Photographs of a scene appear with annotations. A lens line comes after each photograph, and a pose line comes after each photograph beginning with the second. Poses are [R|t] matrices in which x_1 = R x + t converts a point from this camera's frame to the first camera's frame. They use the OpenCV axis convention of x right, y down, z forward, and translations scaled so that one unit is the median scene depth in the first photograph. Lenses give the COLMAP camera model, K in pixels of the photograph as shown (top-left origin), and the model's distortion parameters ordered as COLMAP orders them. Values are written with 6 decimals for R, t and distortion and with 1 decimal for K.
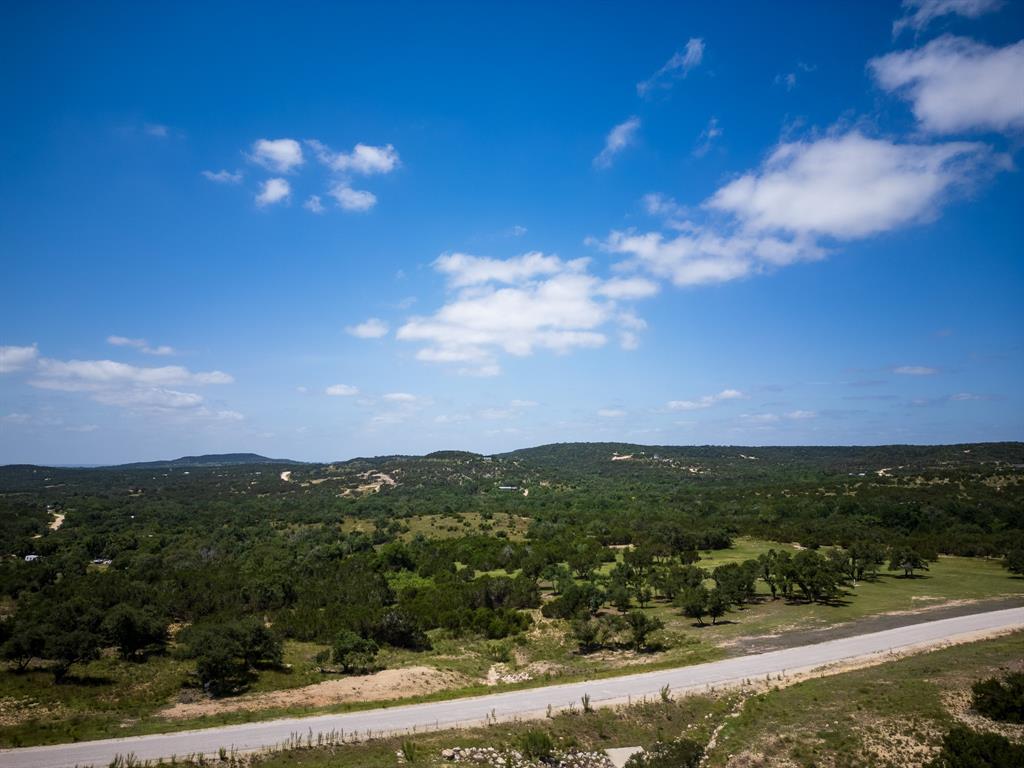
lens RADIAL K [[720.2, 0, 513.7], [0, 720.2, 384.2], [0, 0, 1]] dist [0.087409, -0.091659]
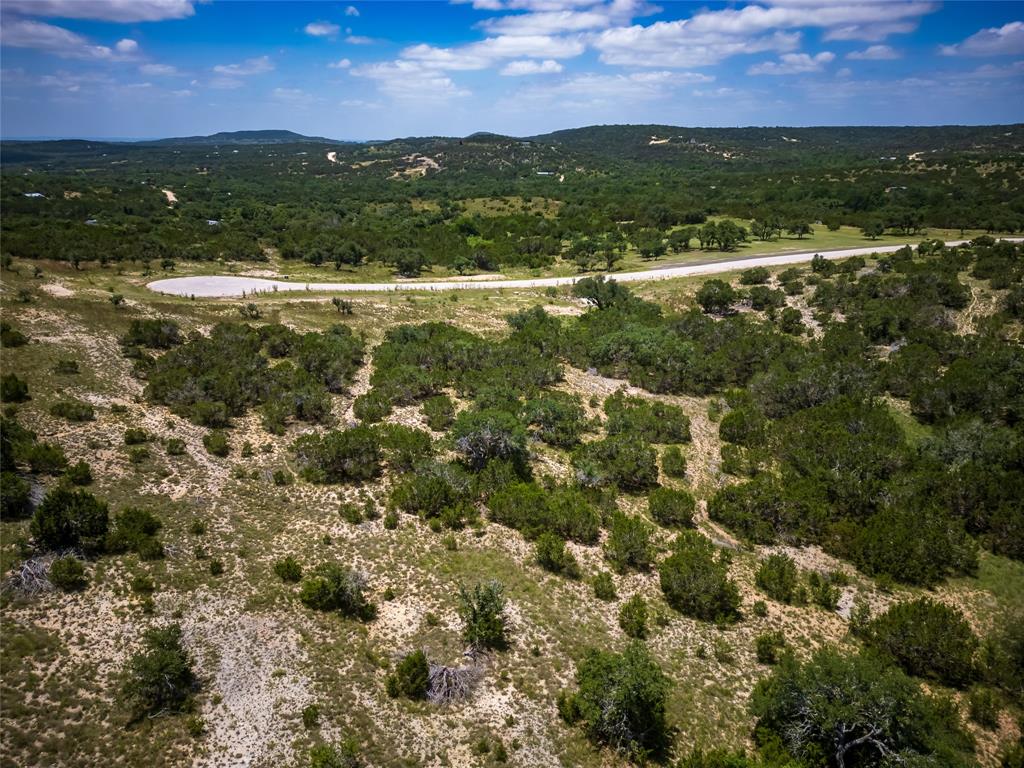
lens RADIAL K [[720.2, 0, 513.7], [0, 720.2, 384.2], [0, 0, 1]] dist [0.087409, -0.091659]
pose [[0.998684, 0.022881, -0.045900, 0.001799], [-0.001707, 0.909294, 0.416150, -0.017879], [0.051259, -0.415524, 0.908137, -0.100588]]
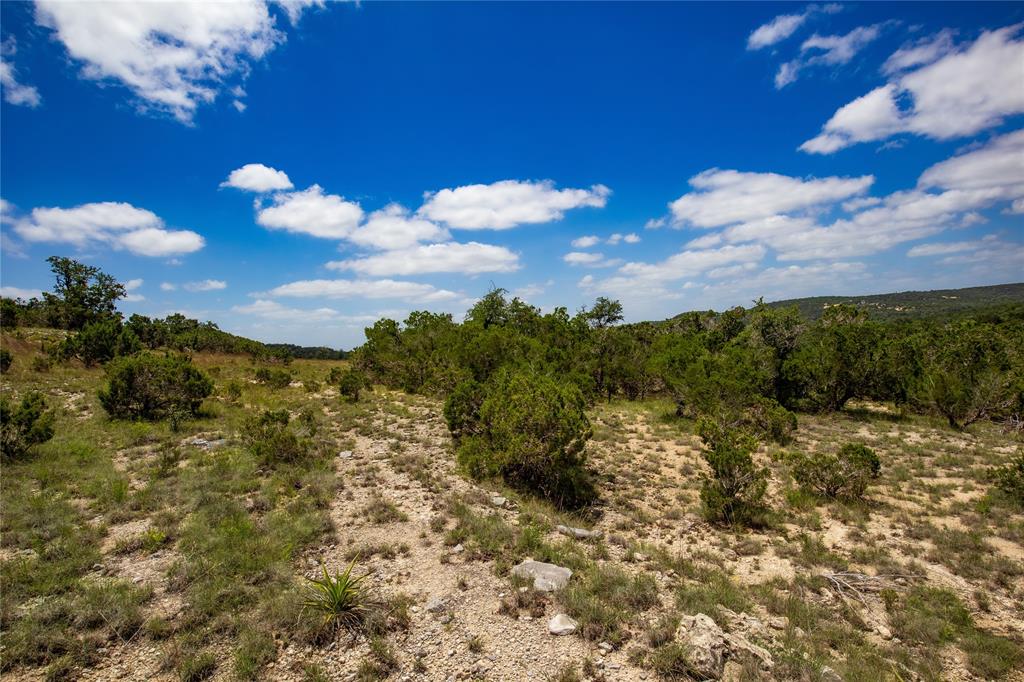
lens RADIAL K [[515.7, 0, 512.0], [0, 515.7, 341.0], [0, 0, 1]] dist [-0.046000, 0.008153]
pose [[0.916582, -0.067608, -0.394090, -0.025679], [0.115388, 0.988394, 0.098807, 0.013140], [0.382836, -0.136038, 0.913745, -0.049852]]
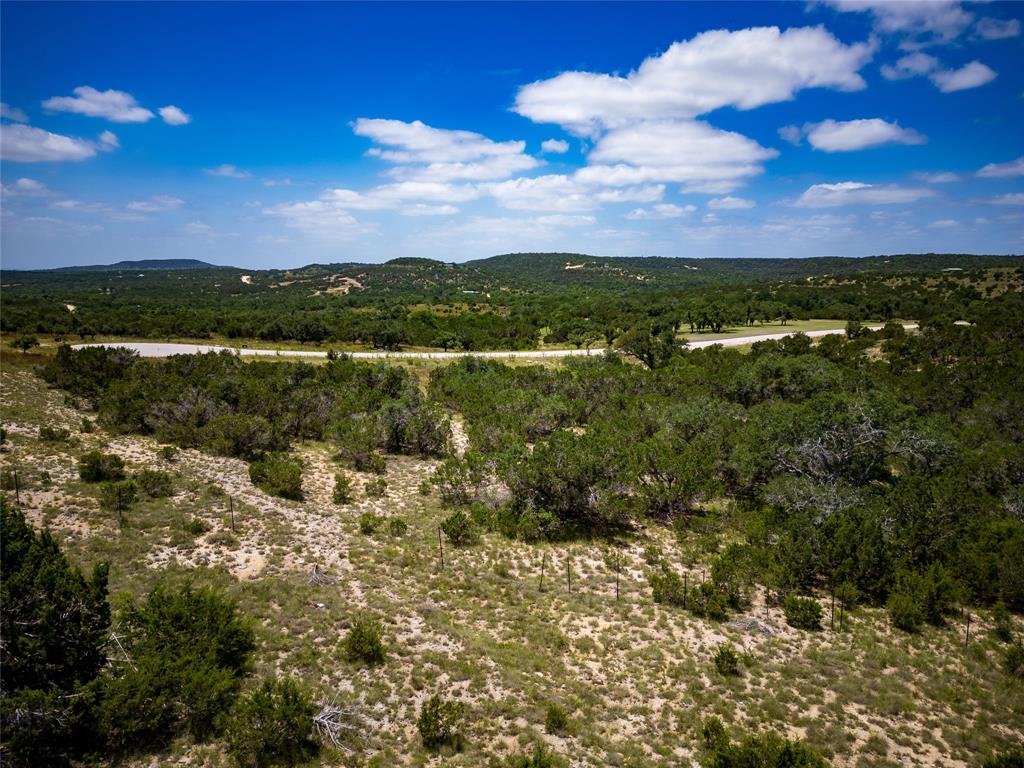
lens RADIAL K [[720.2, 0, 513.7], [0, 720.2, 384.2], [0, 0, 1]] dist [0.087409, -0.091659]
pose [[0.997348, 0.000592, 0.072774, -0.020449], [-0.019062, 0.967181, 0.253371, 0.002631], [-0.070235, -0.254086, 0.964628, -0.074173]]
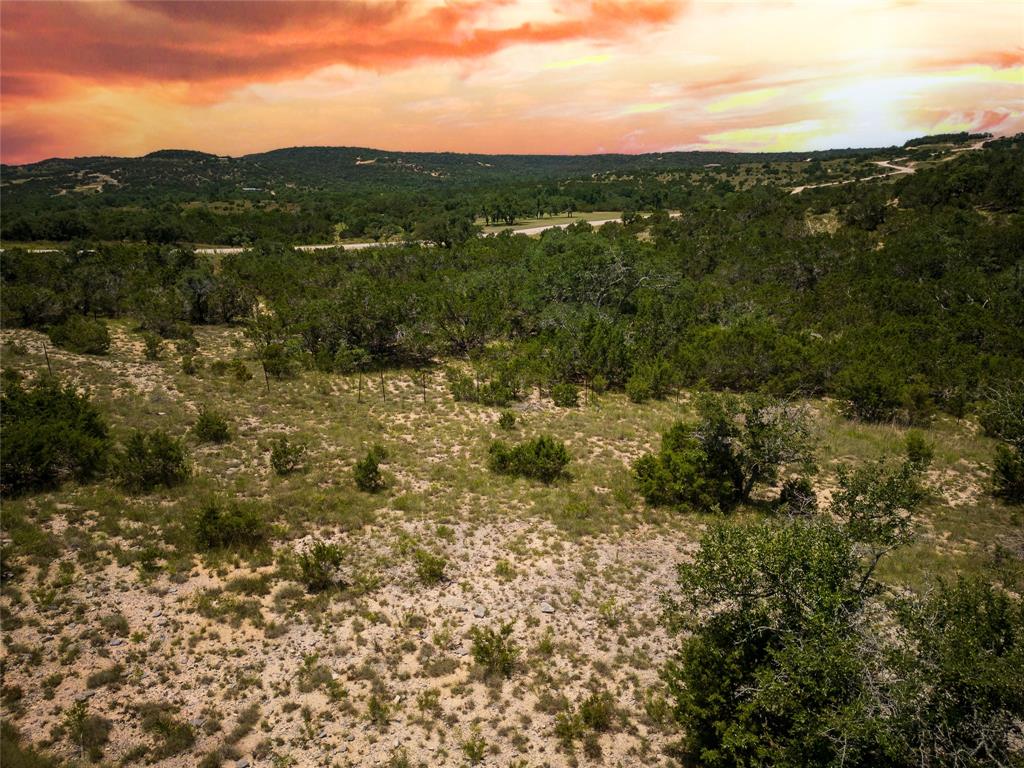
lens RADIAL K [[720.2, 0, 513.7], [0, 720.2, 384.2], [0, 0, 1]] dist [0.087409, -0.091659]
pose [[0.940341, -0.088138, 0.328620, -0.021359], [-0.043078, 0.927248, 0.371961, 0.003854], [-0.337496, -0.363926, 0.868132, -0.079081]]
